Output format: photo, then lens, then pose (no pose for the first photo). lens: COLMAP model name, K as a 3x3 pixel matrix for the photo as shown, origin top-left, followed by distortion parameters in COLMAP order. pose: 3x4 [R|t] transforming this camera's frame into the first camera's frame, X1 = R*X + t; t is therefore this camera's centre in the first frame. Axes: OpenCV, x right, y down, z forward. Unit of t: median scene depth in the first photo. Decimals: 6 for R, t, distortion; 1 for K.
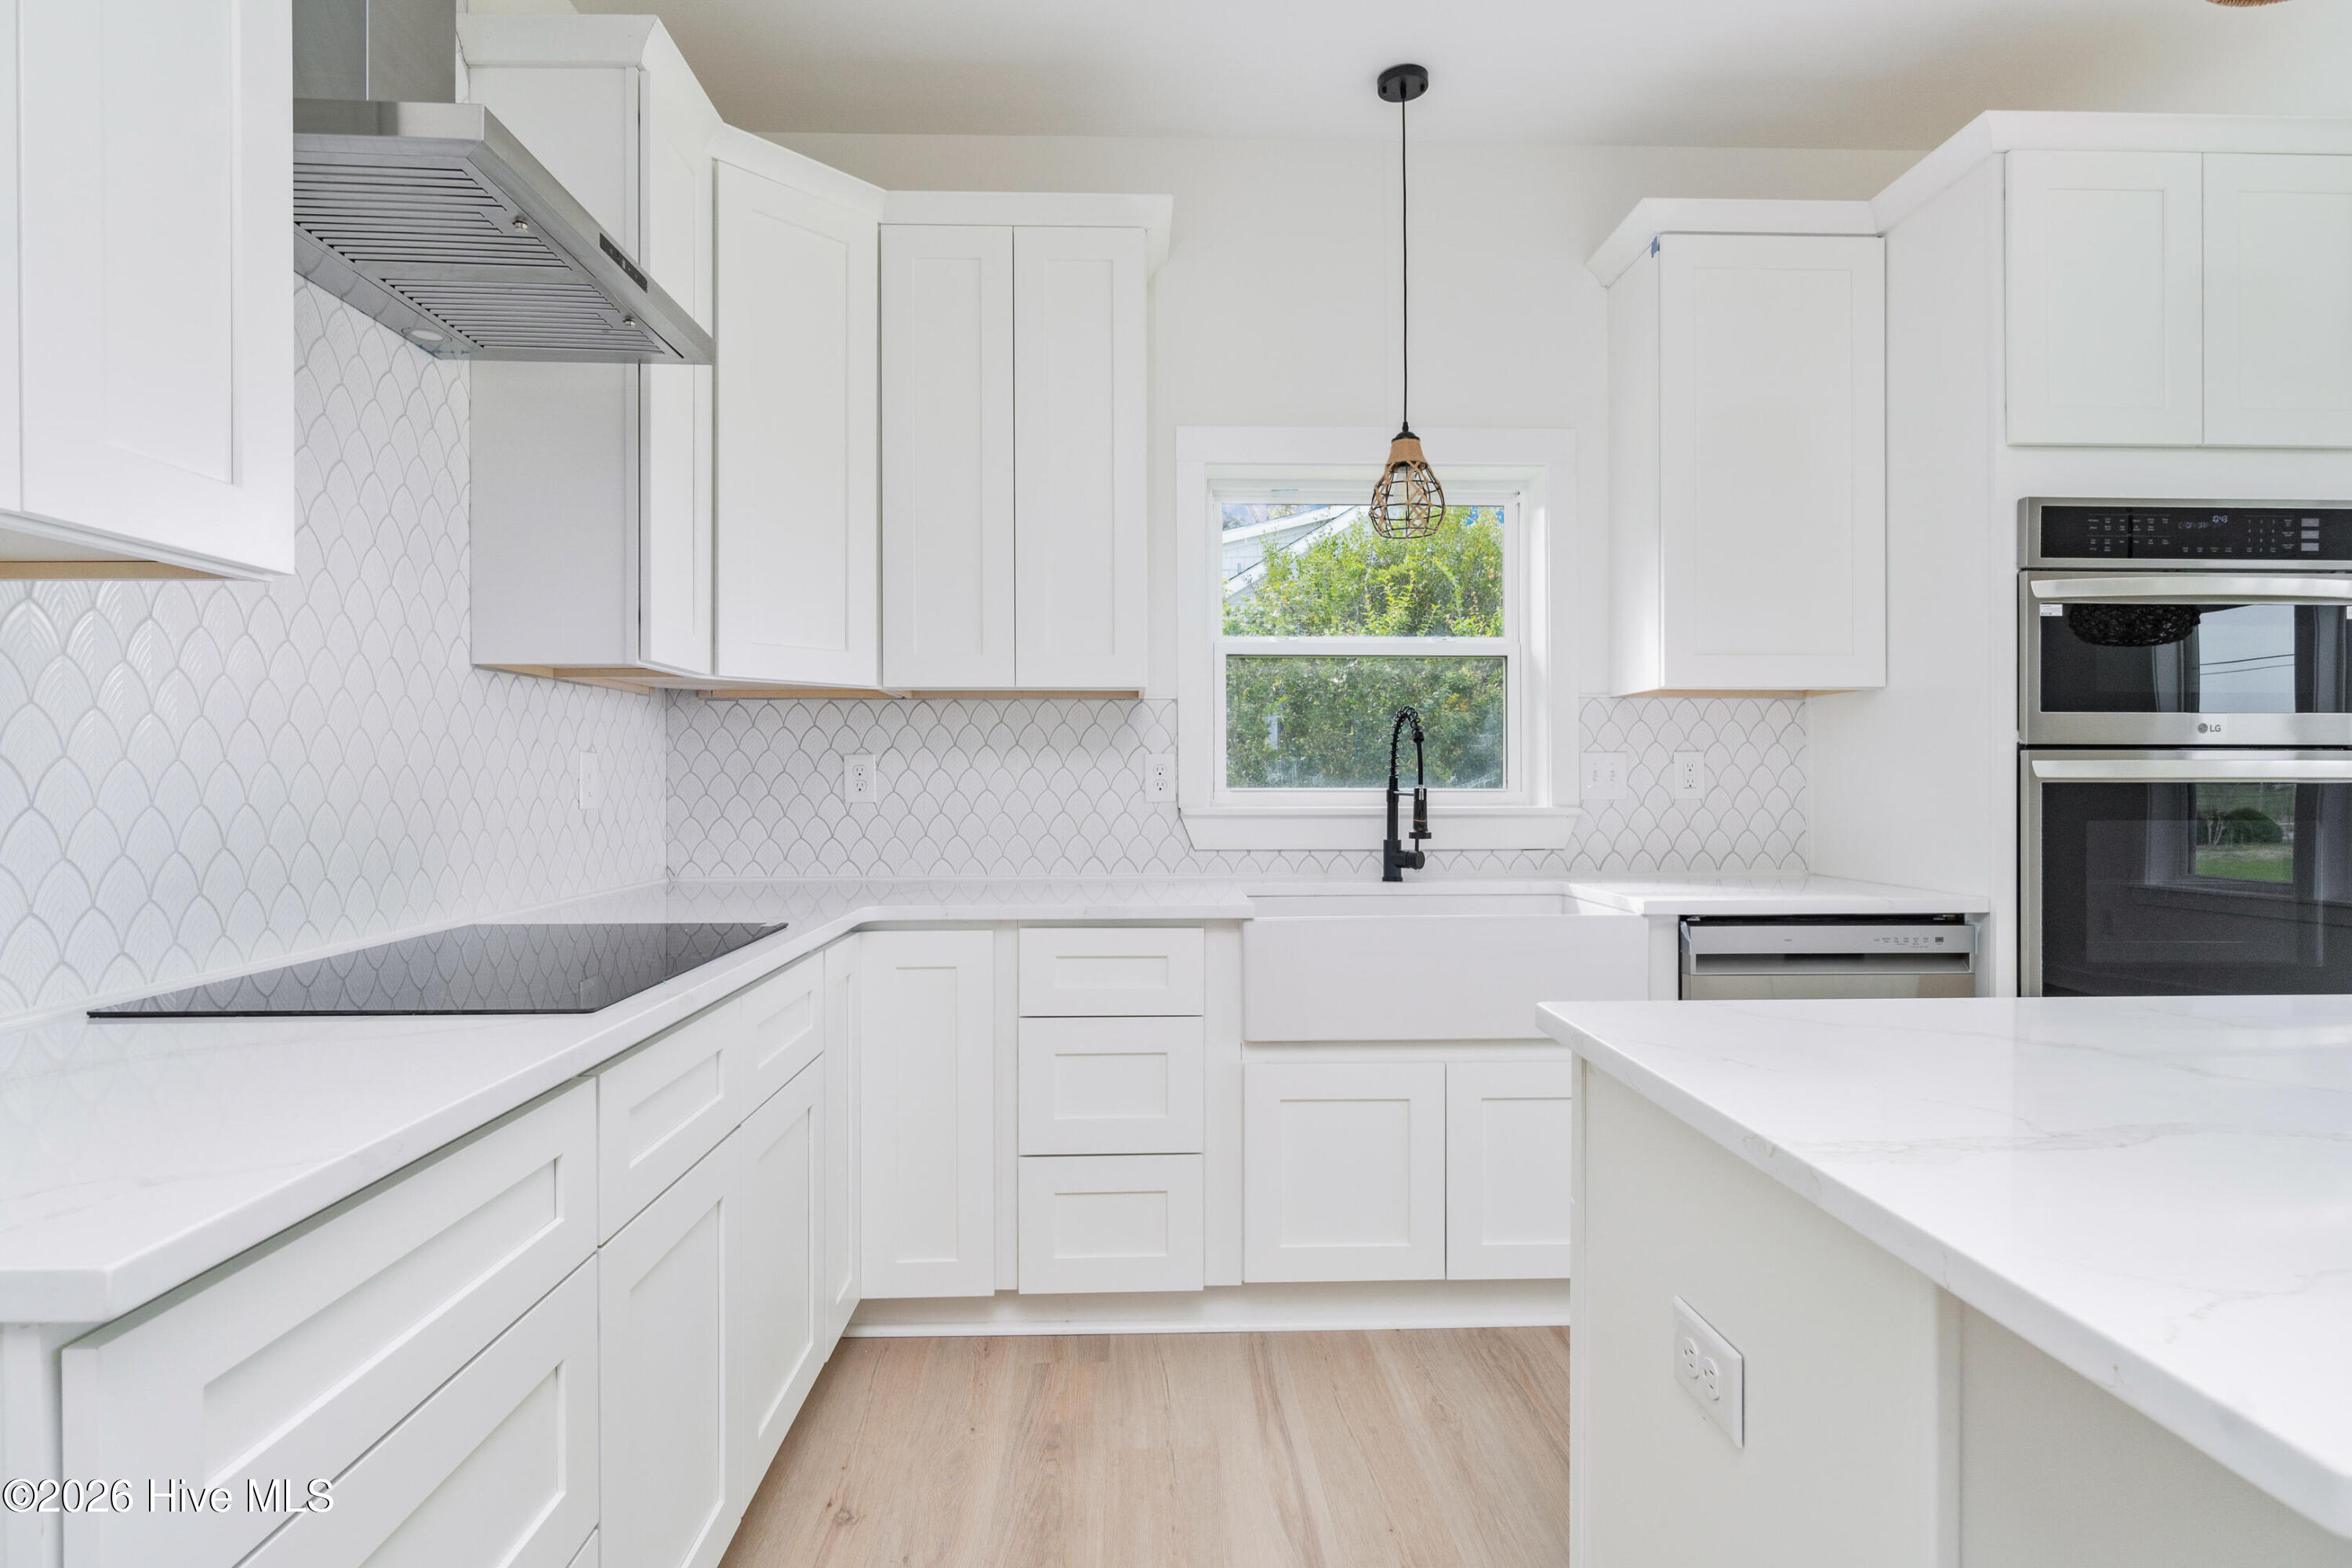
lens RADIAL K [[1212.0, 0, 1167.1], [0, 1212.0, 782.6], [0, 0, 1]] dist [-0.003119, -0.001625]
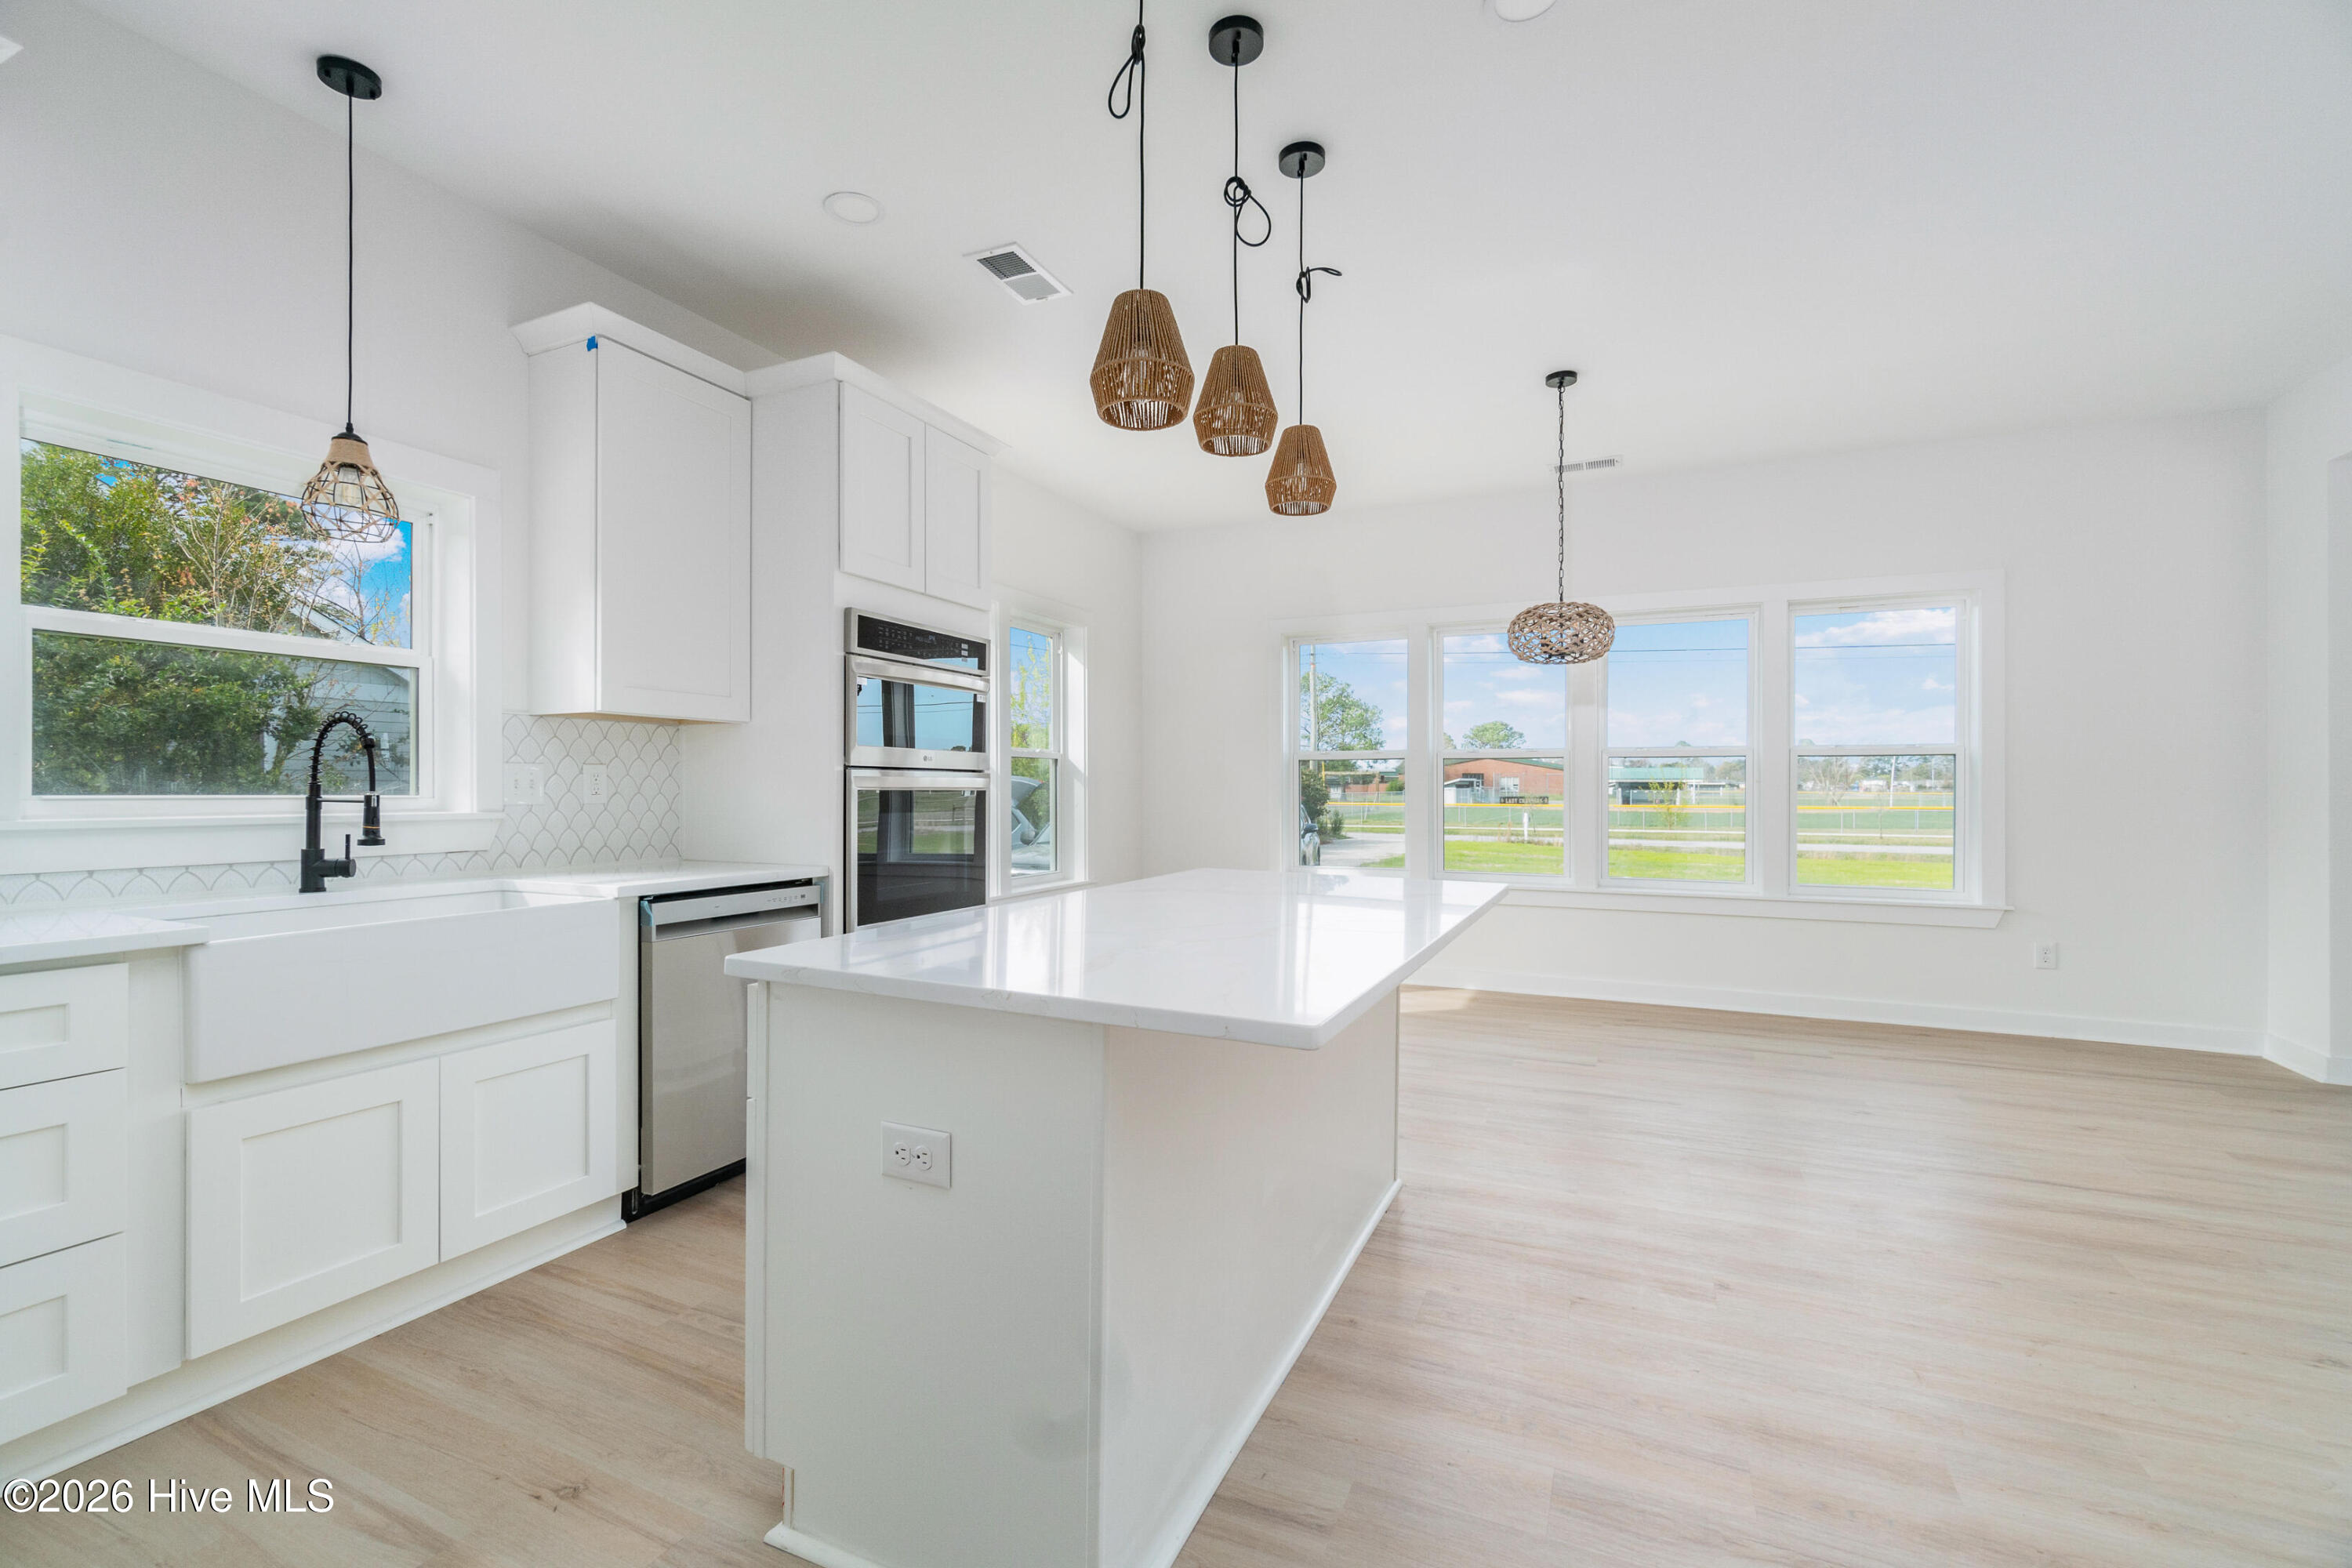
lens RADIAL K [[1018.3, 0, 1167.0], [0, 1018.3, 788.0], [0, 0, 1]] dist [-0.004607, 0.001470]
pose [[0.454744, 0.003326, 0.890616, -0.239163], [-0.001859, 0.999994, -0.002785, -0.000123], [-0.890620, -0.000389, 0.454748, 0.034278]]
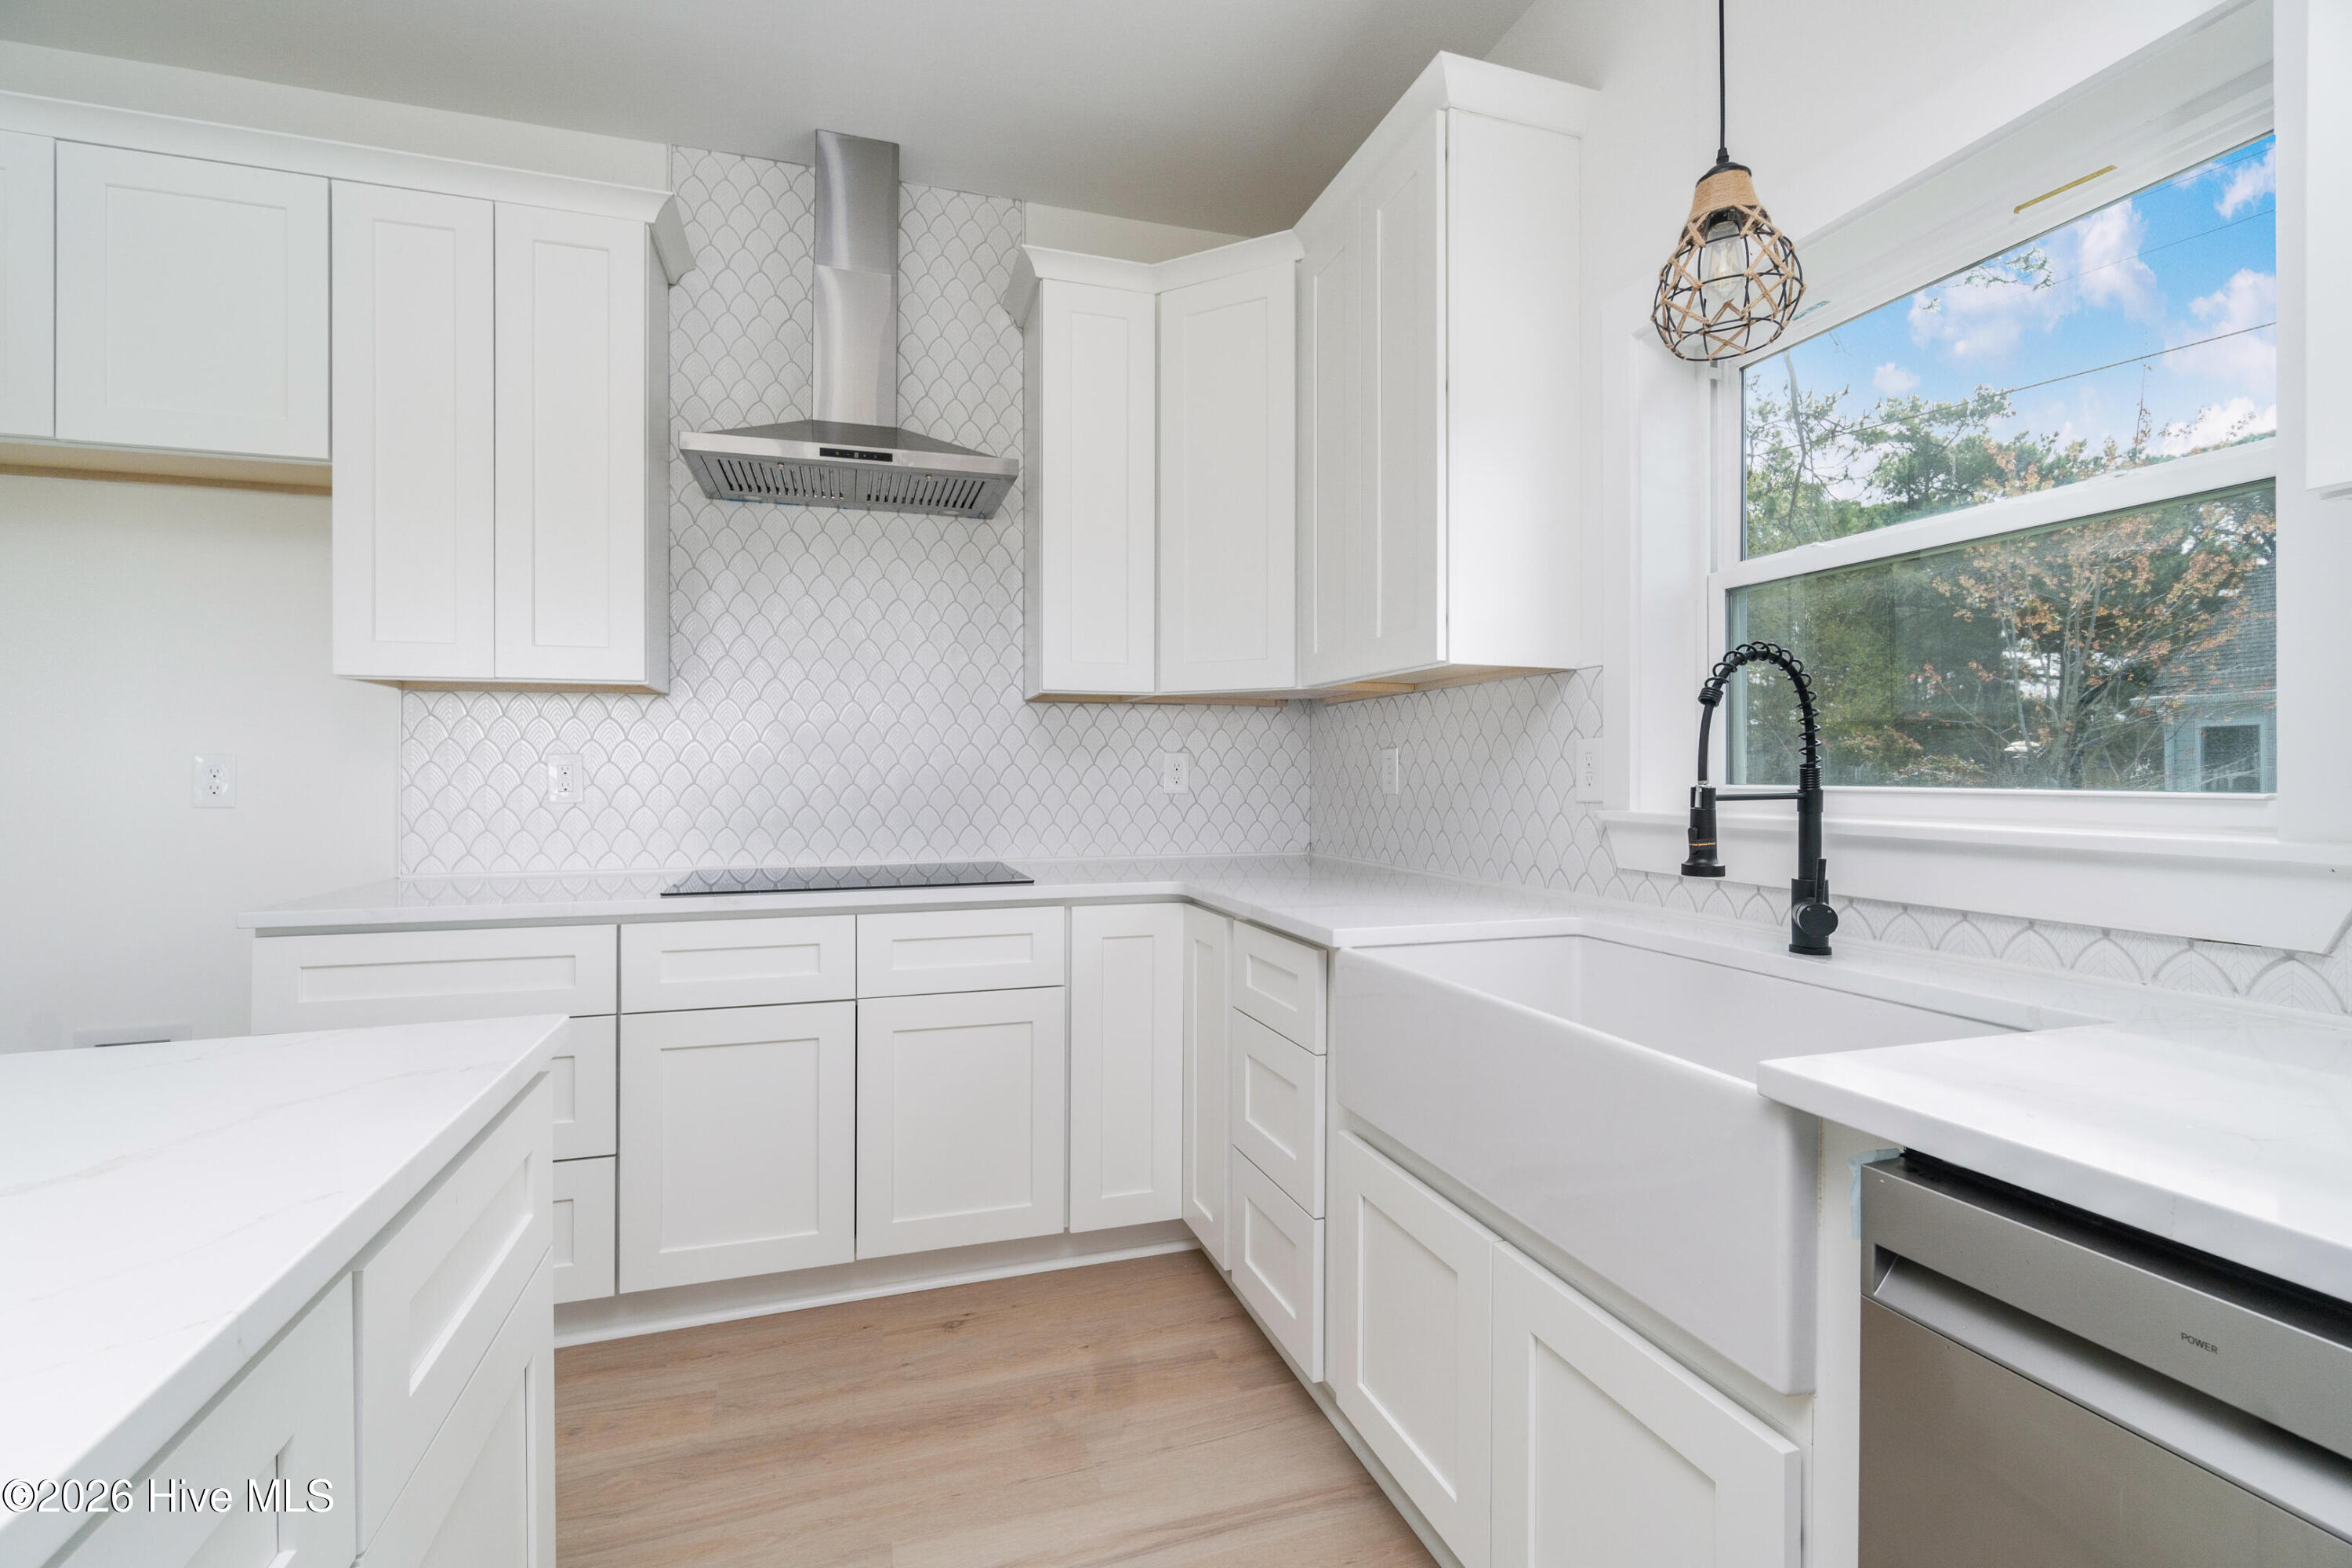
lens RADIAL K [[1018.3, 0, 1169.5], [0, 1018.3, 772.8], [0, 0, 1]] dist [-0.004607, 0.001470]
pose [[0.271903, -0.000771, -0.962324, 0.599409], [-0.000976, 0.999999, -0.001076, -0.001276], [0.962324, 0.001232, 0.271902, 0.628605]]
